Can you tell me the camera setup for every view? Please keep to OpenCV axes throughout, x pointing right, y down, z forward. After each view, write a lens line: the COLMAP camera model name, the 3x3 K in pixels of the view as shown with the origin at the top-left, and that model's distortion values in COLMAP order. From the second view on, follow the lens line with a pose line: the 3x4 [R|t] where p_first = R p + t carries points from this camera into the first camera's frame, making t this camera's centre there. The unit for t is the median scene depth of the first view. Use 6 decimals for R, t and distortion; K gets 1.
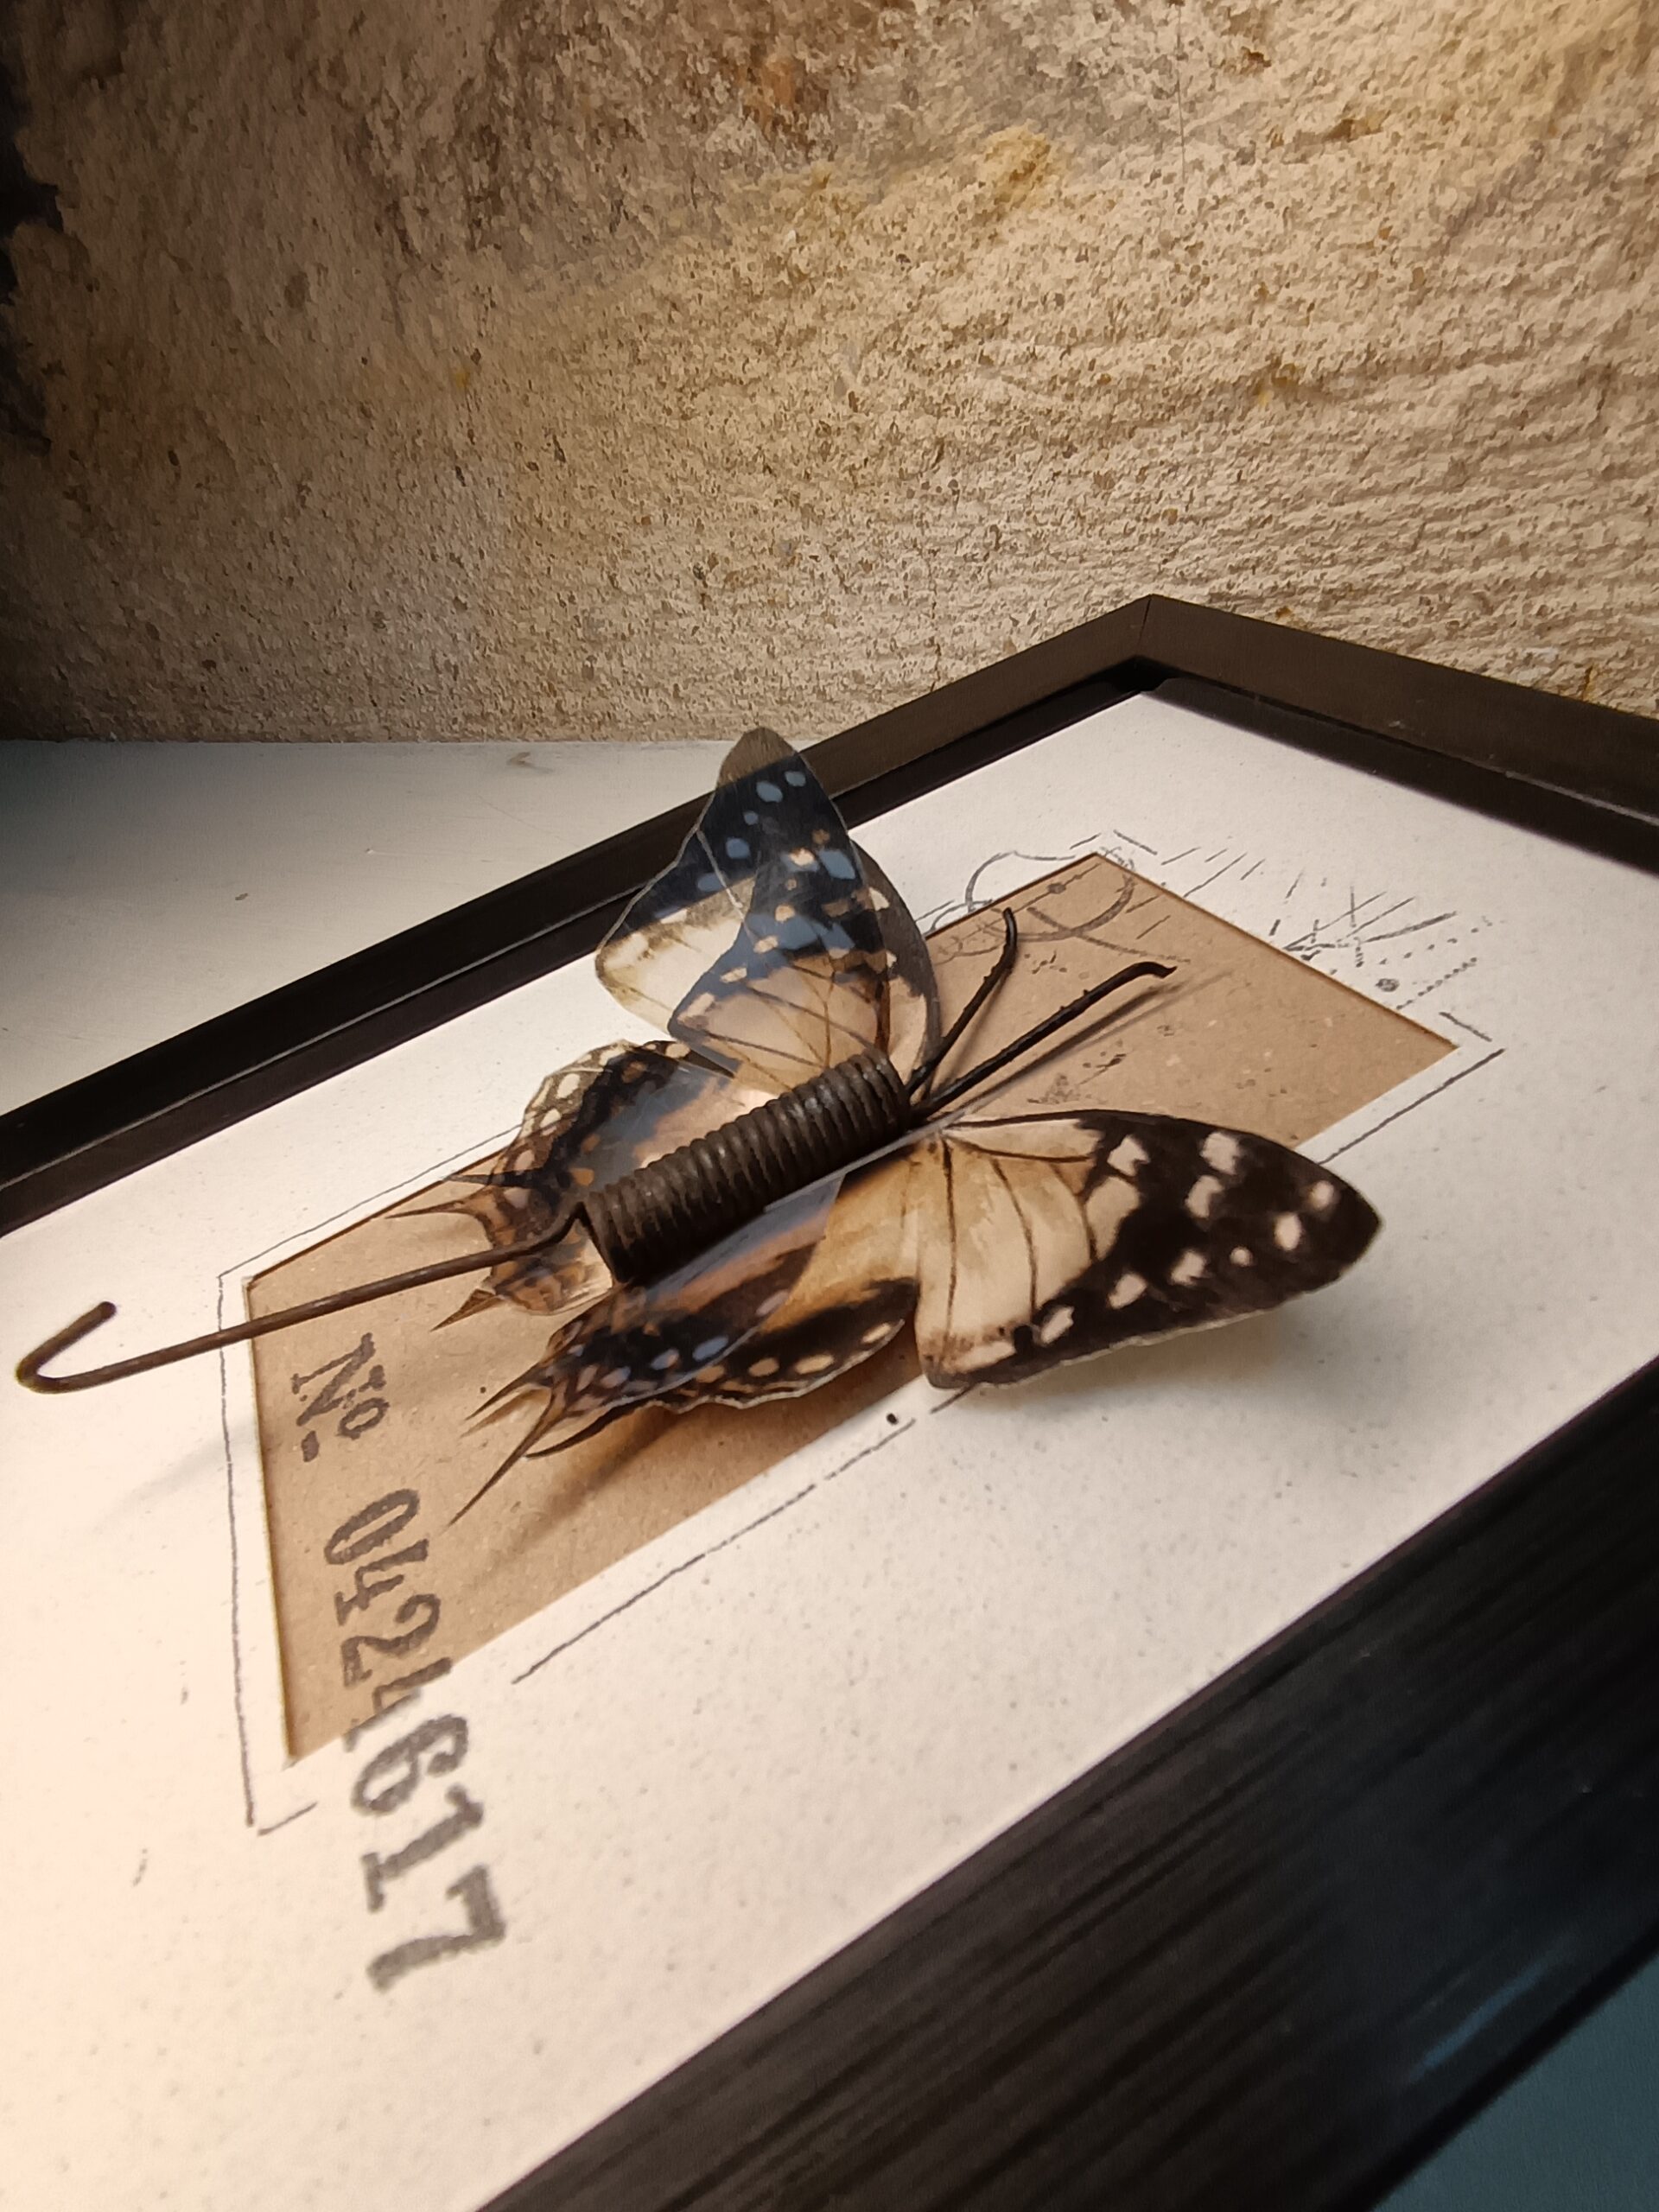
lens RADIAL K [[1057.2, 0, 833.4], [0, 1057.2, 1104.5], [0, 0, 1]] dist [-0.001197, -0.000114]
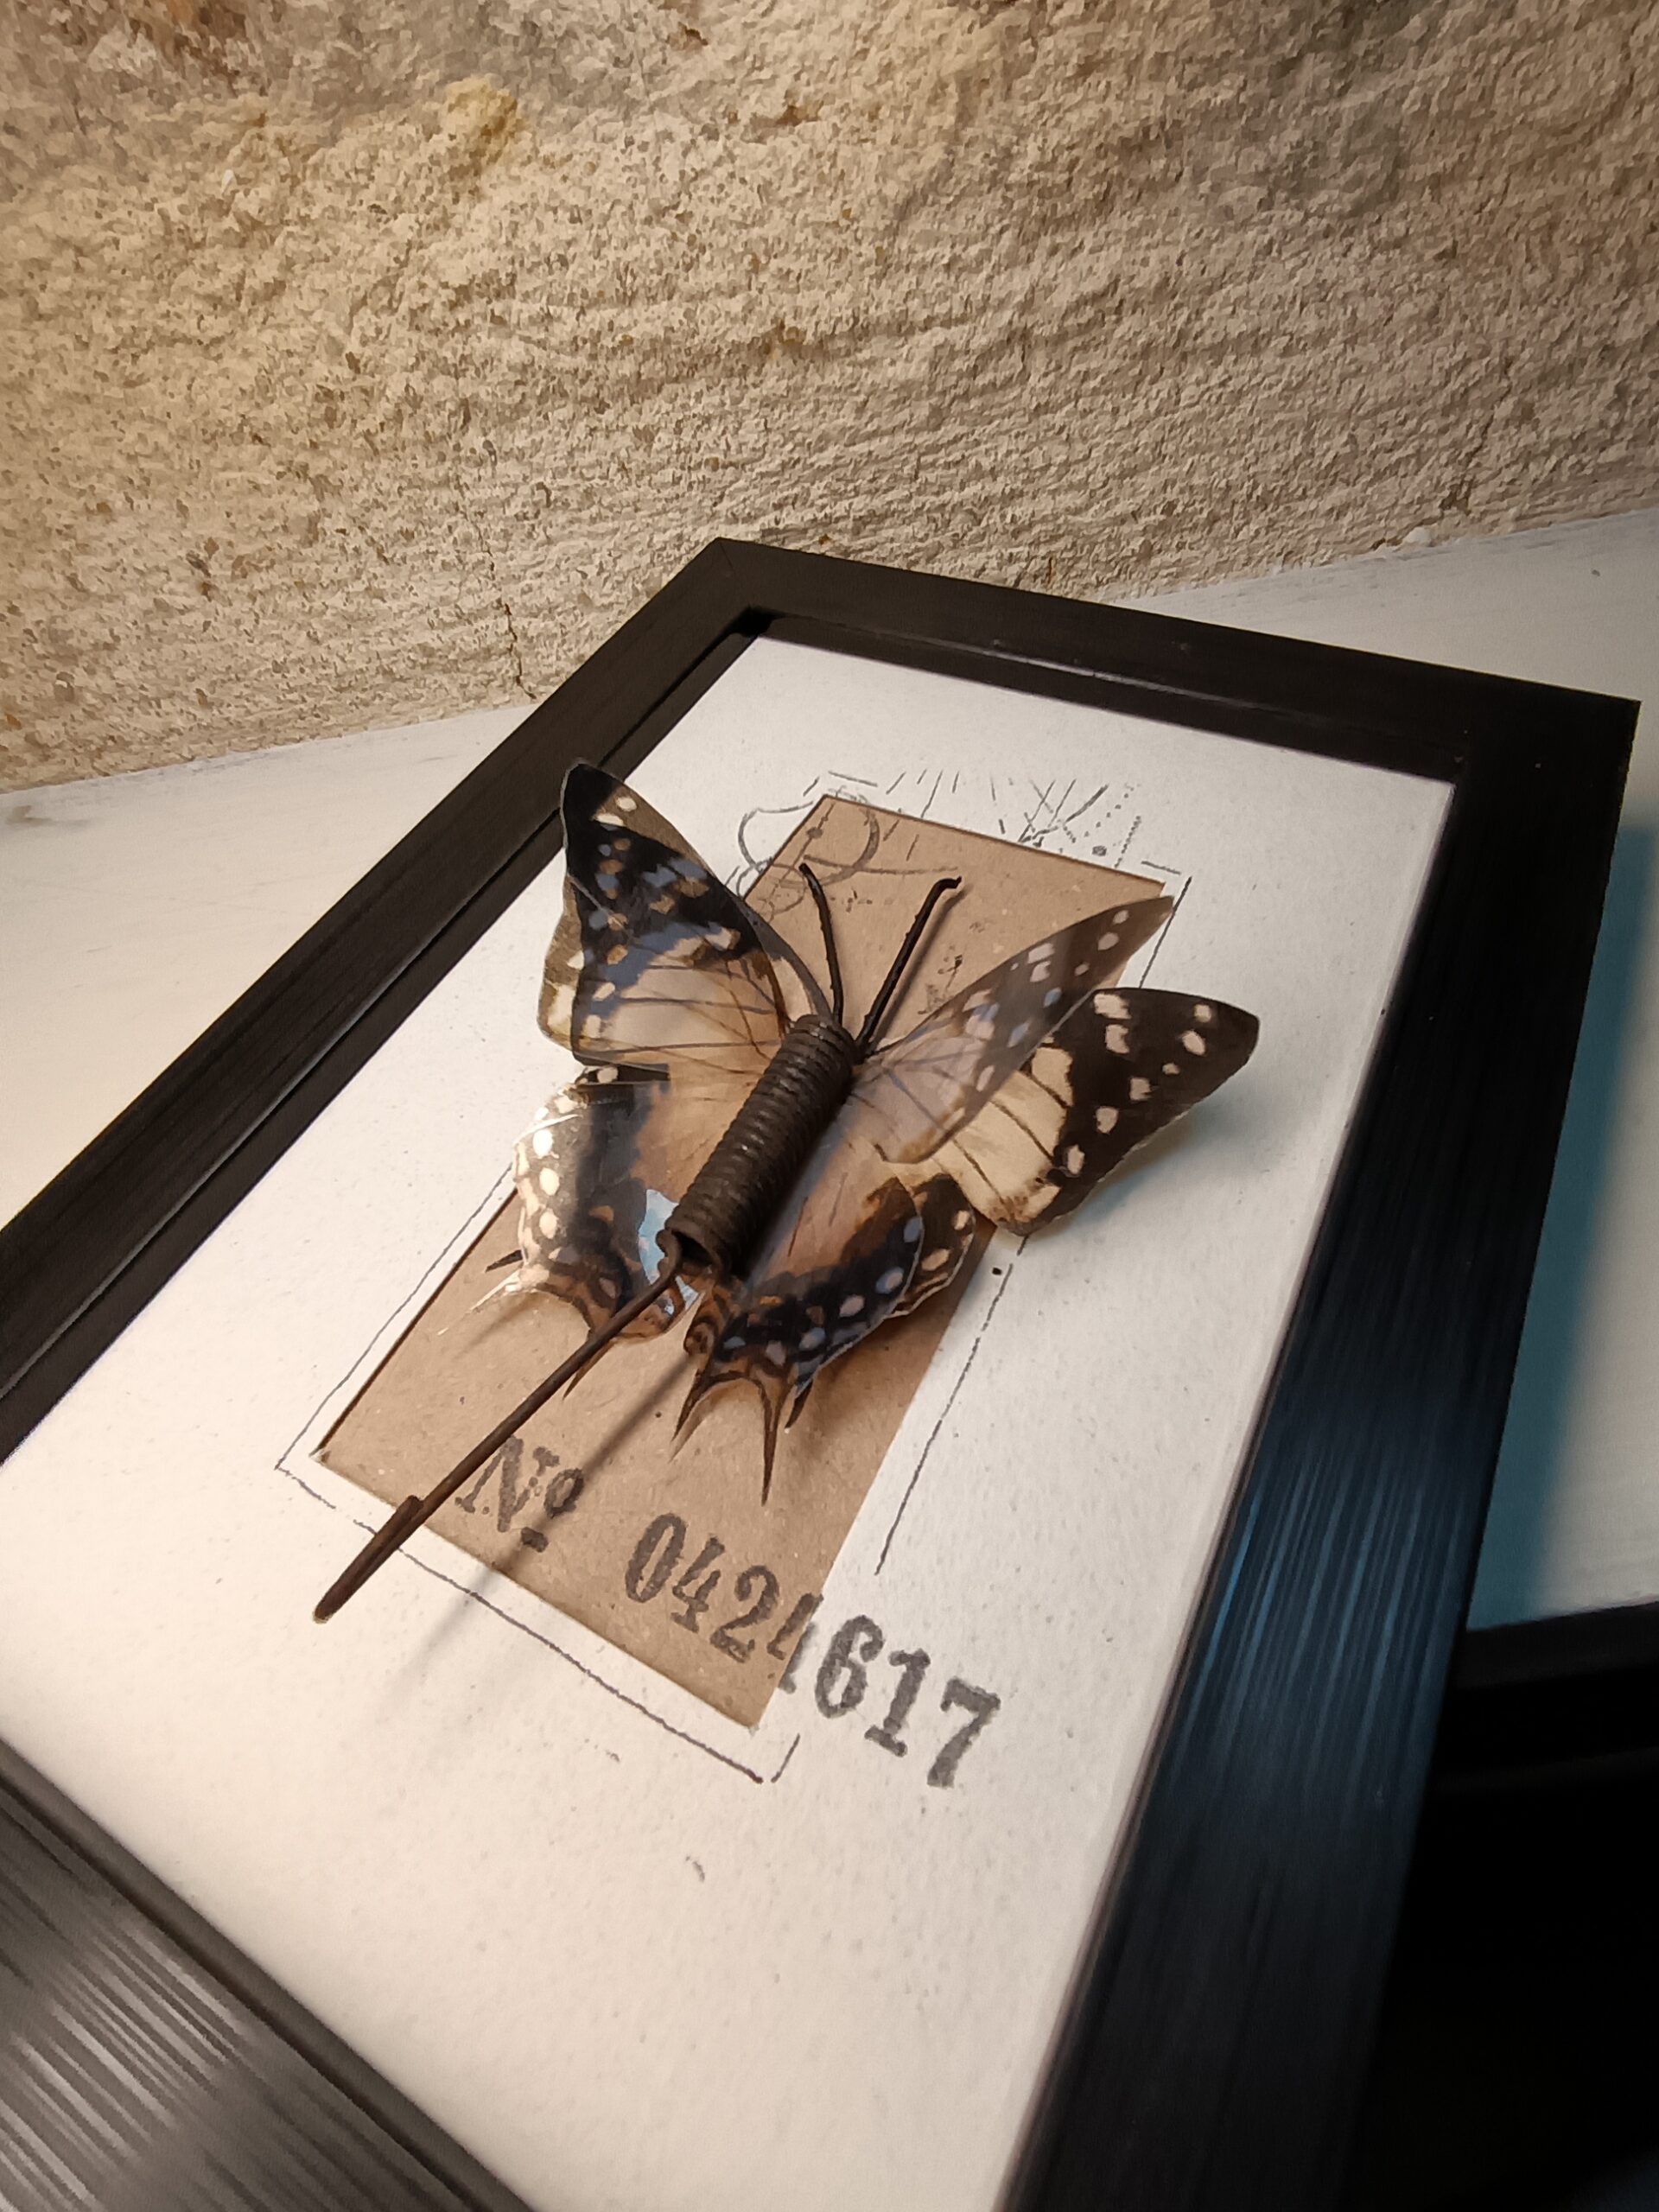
lens RADIAL K [[1059.7, 0, 834.0], [0, 1059.7, 1100.4], [0, 0, 1]] dist [-0.002077, 0.003584]
pose [[0.824335, -0.366007, 0.431870, -0.308737], [0.313447, 0.930366, 0.190185, -0.114691], [-0.471406, -0.021408, 0.881656, -0.049296]]
